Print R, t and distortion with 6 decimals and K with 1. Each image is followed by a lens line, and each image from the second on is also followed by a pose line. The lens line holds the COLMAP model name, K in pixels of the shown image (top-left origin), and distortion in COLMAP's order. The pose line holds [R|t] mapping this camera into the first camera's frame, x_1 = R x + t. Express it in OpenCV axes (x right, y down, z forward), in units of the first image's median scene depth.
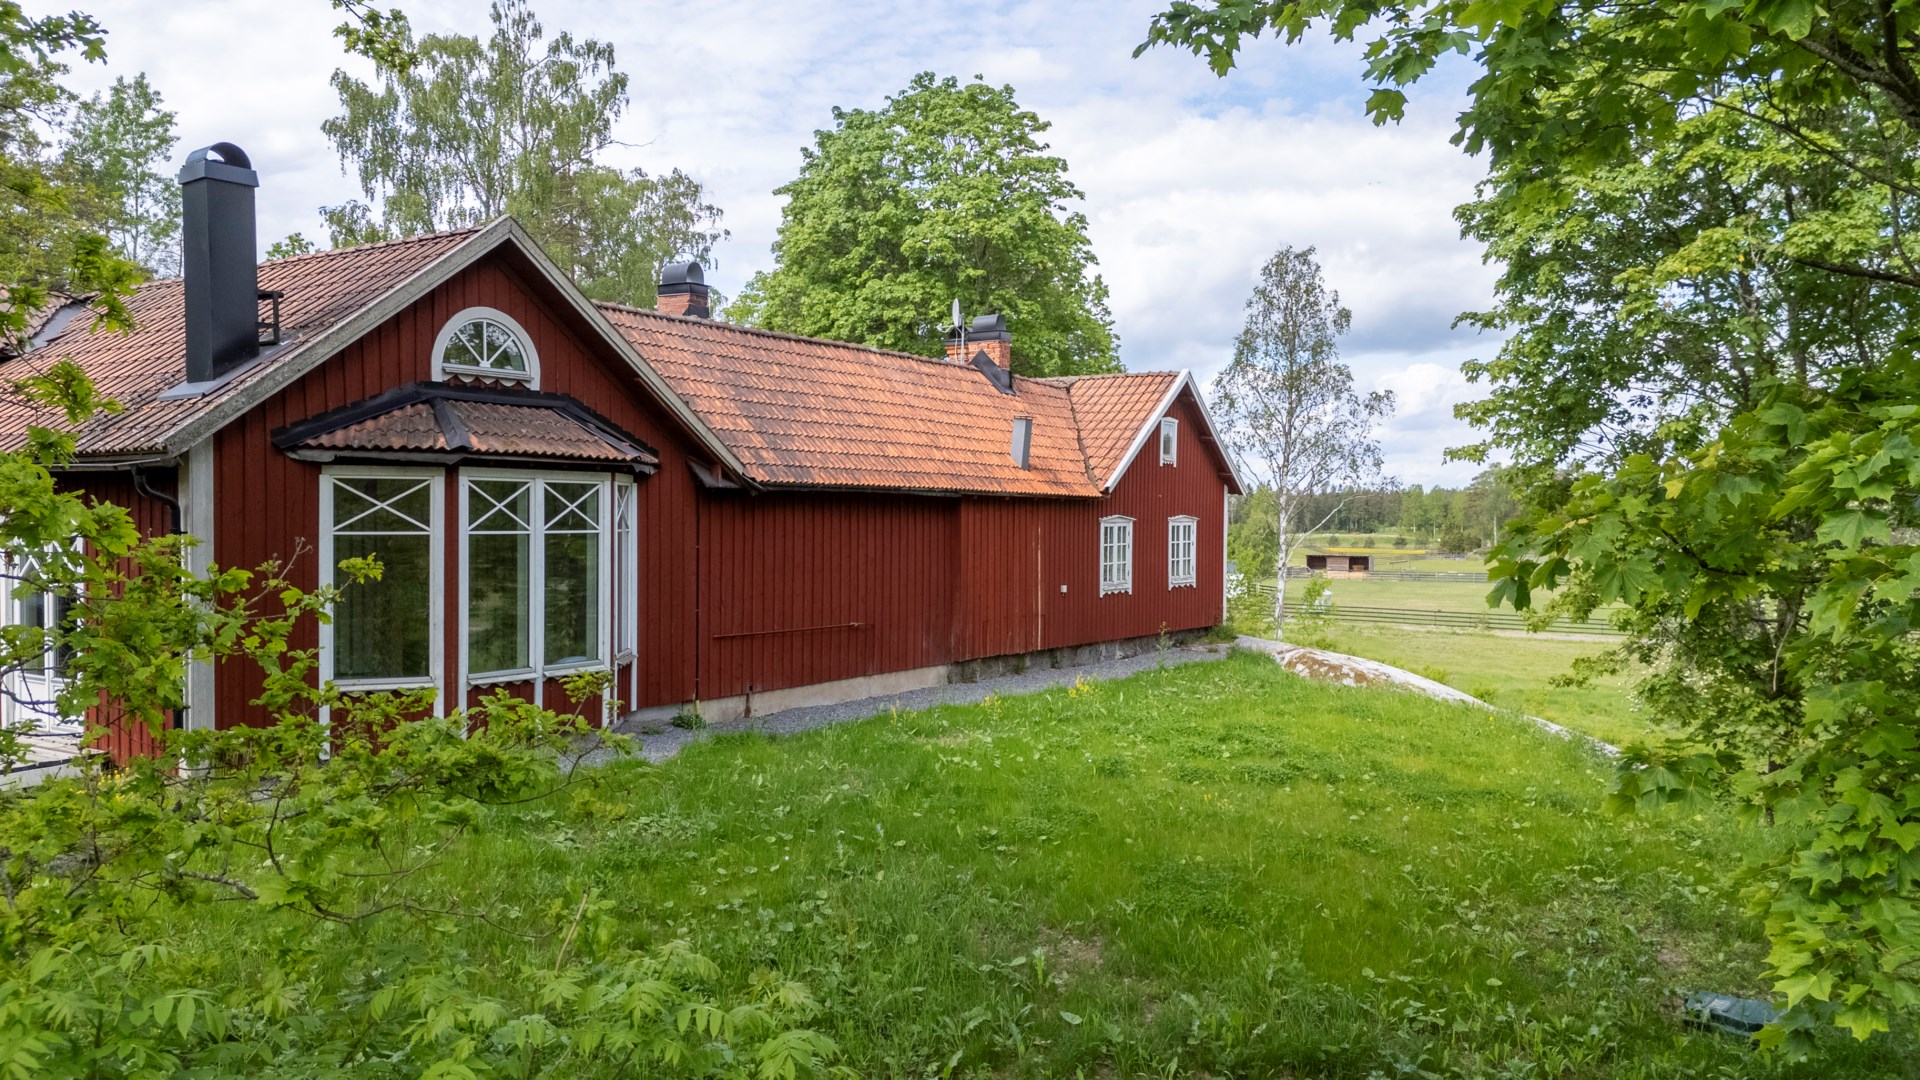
lens RADIAL K [[1398.3, 0, 960.0], [0, 1398.3, 540.0], [0, 0, 1]] dist [0.023582, -0.003322]
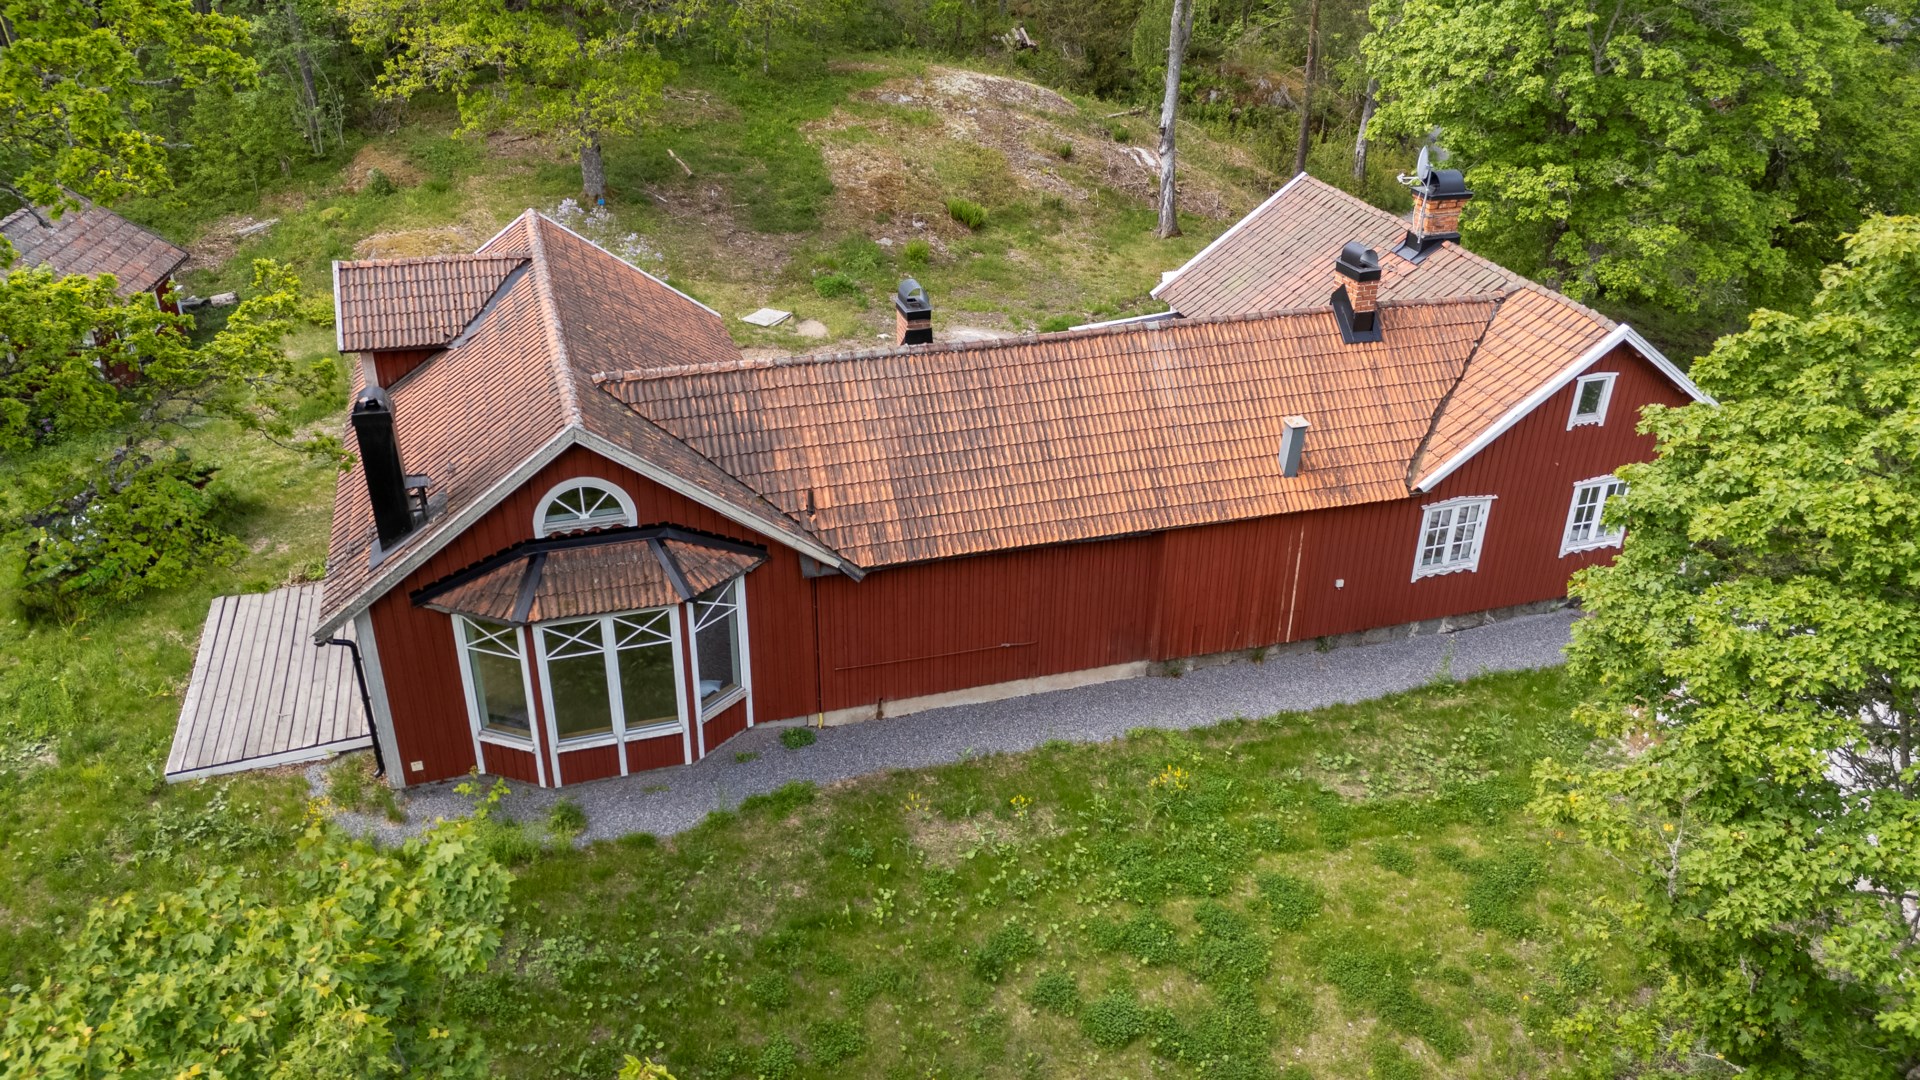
lens RADIAL K [[1398.3, 0, 960.0], [0, 1398.3, 540.0], [0, 0, 1]] dist [0.023582, -0.003322]
pose [[0.772863, 0.301433, -0.558409, 0.480178], [-0.014468, 0.888118, 0.459388, -0.512686], [0.634408, -0.346965, 0.690755, 0.229697]]
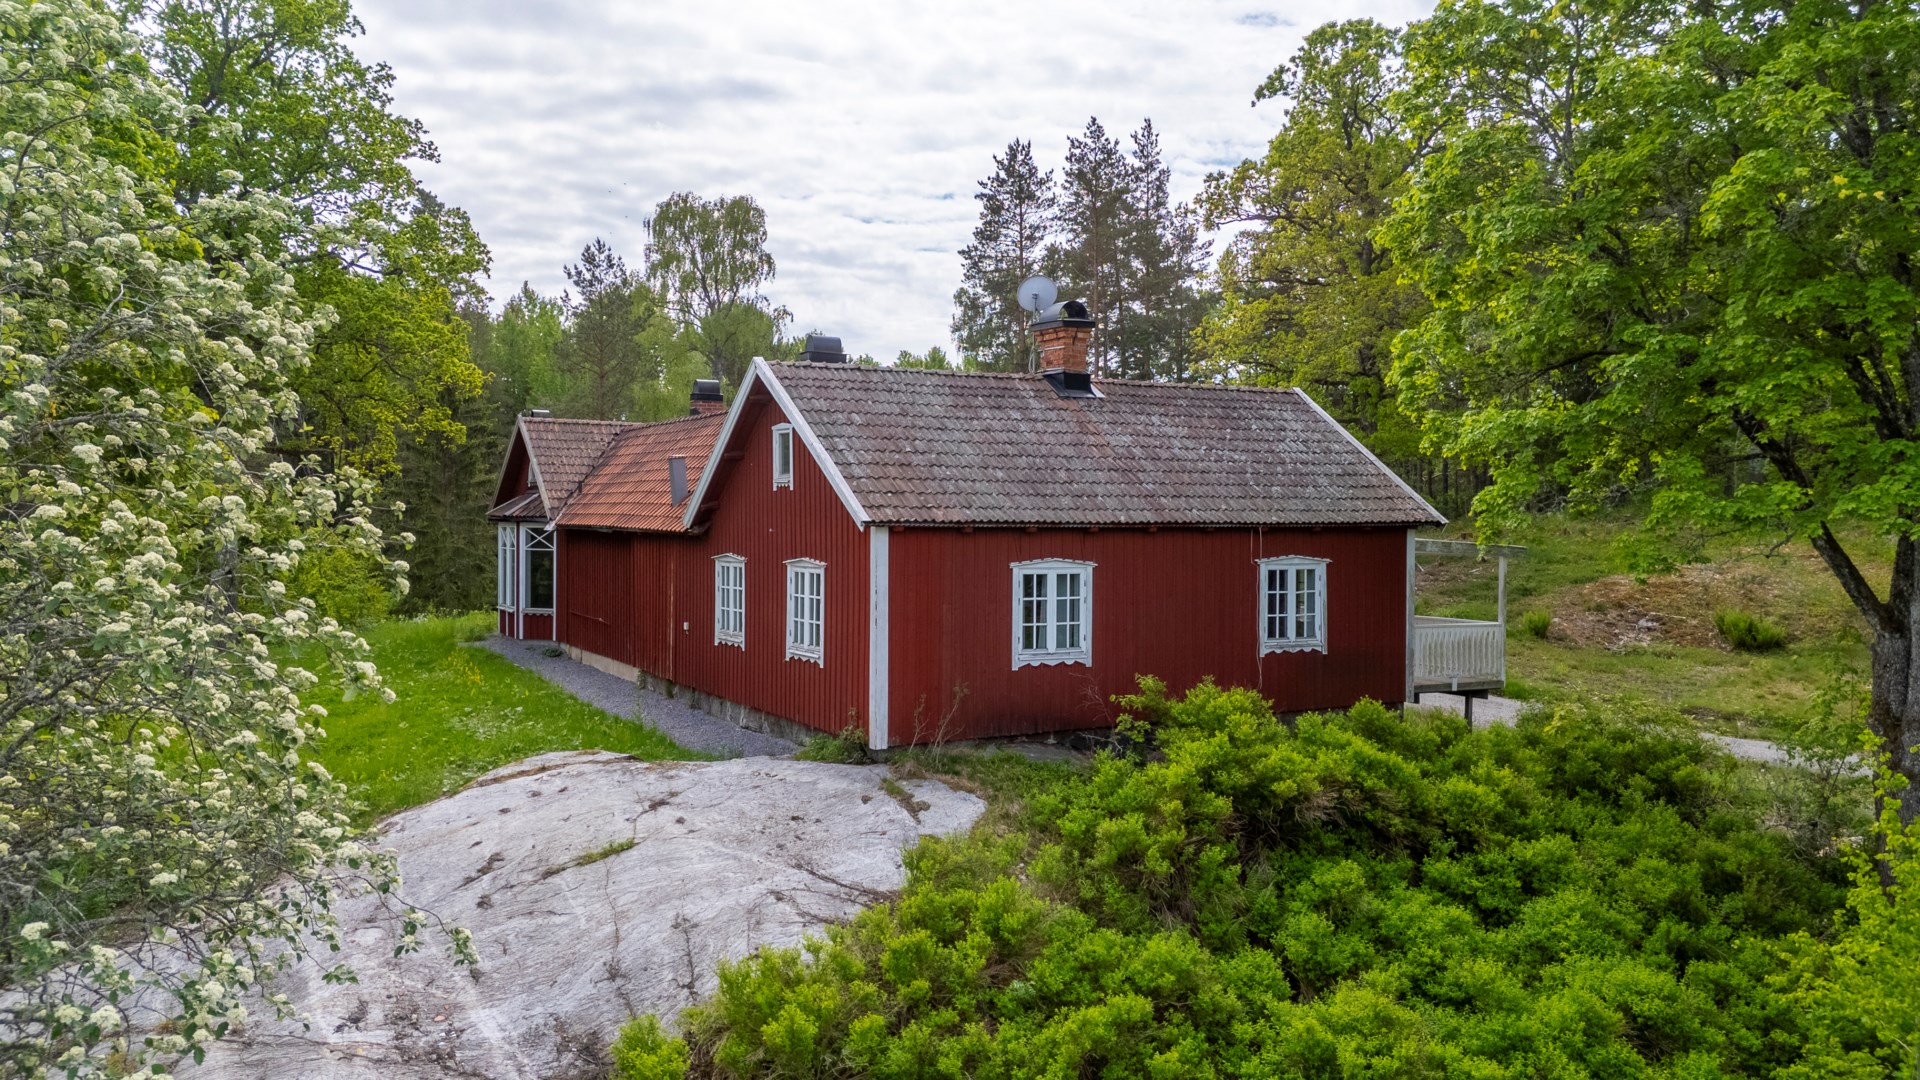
lens RADIAL K [[1398.3, 0, 960.0], [0, 1398.3, 540.0], [0, 0, 1]] dist [0.023582, -0.003322]
pose [[-0.447952, 0.000704, -0.894057, 1.051503], [-0.028050, 0.999496, 0.014841, -0.055233], [0.893617, 0.031727, -0.447707, 1.949009]]
